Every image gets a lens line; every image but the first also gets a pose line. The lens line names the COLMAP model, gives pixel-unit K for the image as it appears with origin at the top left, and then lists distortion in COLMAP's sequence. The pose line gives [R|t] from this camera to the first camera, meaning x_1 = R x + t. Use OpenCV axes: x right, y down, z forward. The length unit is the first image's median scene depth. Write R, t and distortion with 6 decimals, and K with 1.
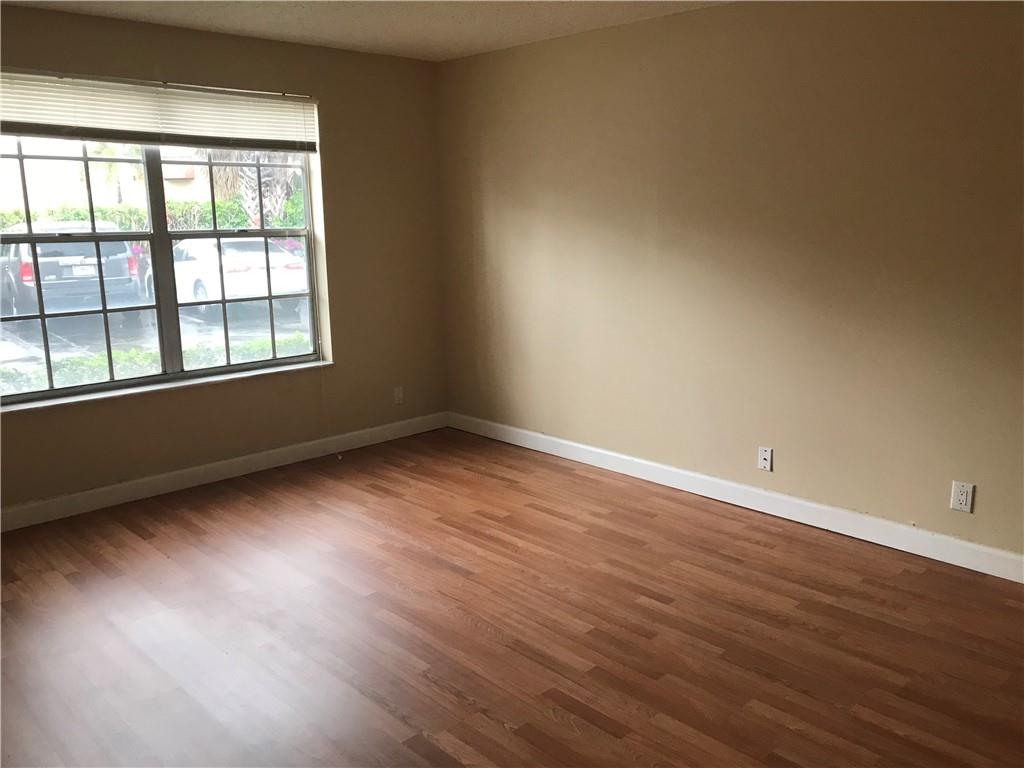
lens RADIAL K [[855.5, 0, 512.0], [0, 855.5, 384.0], [0, 0, 1]] dist [0.032212, -0.012589]
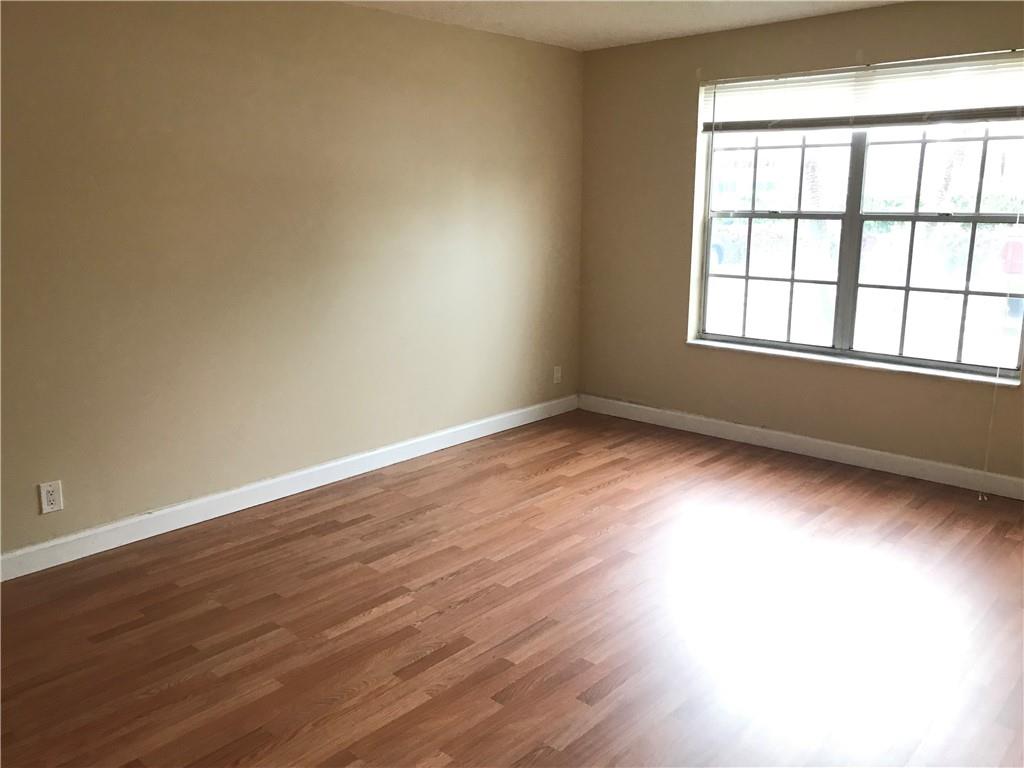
lens RADIAL K [[855.5, 0, 512.0], [0, 855.5, 384.0], [0, 0, 1]] dist [0.032212, -0.012589]
pose [[0.059126, 0.228024, -0.971859, 0.629730], [-0.198735, 0.956762, 0.212391, -0.119551], [0.978268, 0.180584, 0.101886, 0.539420]]
